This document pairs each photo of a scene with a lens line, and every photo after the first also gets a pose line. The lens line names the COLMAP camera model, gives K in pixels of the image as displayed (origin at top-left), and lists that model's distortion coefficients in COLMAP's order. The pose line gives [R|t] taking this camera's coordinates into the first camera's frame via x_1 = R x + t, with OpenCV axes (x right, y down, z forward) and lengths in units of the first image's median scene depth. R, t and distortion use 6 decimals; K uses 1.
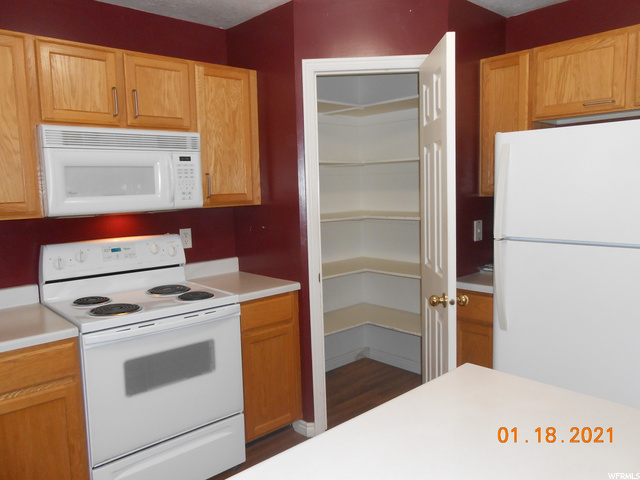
lens RADIAL K [[501.8, 0, 319.5], [0, 501.8, 238.2], [0, 0, 1]] dist [-0.028753, 0.052609]
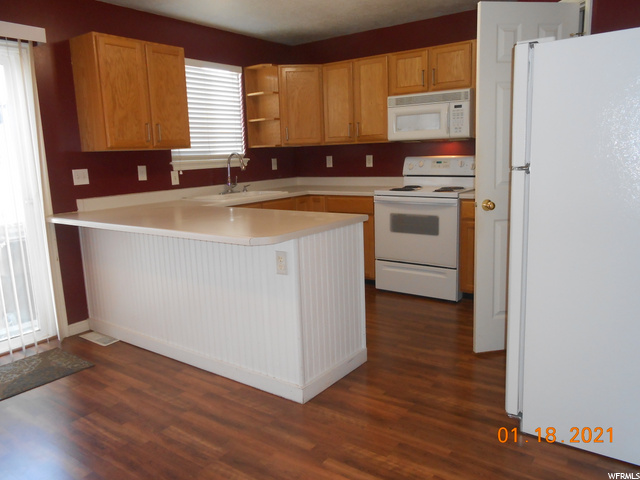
lens RADIAL K [[501.8, 0, 319.3], [0, 501.8, 241.0], [0, 0, 1]] dist [-0.028753, 0.052609]
pose [[0.189921, 0.193754, -0.962491, 1.315588], [-0.070984, 0.980478, 0.183368, 0.002173], [0.979230, 0.033496, 0.199966, 0.266868]]
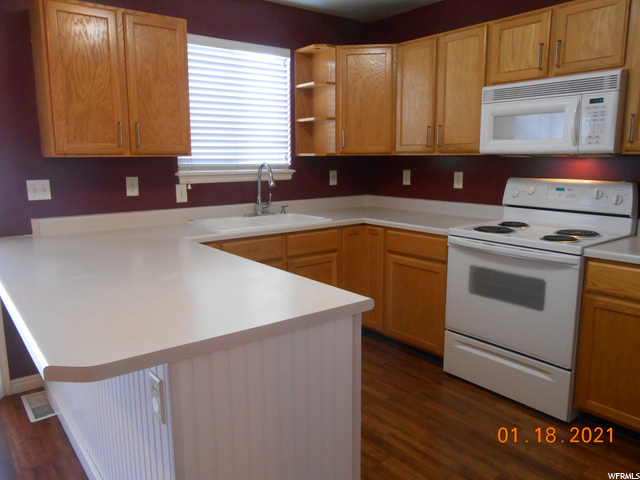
lens RADIAL K [[501.8, 0, 317.5], [0, 501.8, 239.0], [0, 0, 1]] dist [-0.028753, 0.052609]
pose [[-0.085156, 0.191844, -0.977724, 0.793794], [-0.096228, 0.975118, 0.199714, -0.041061], [0.991710, 0.111091, -0.064576, 0.577870]]
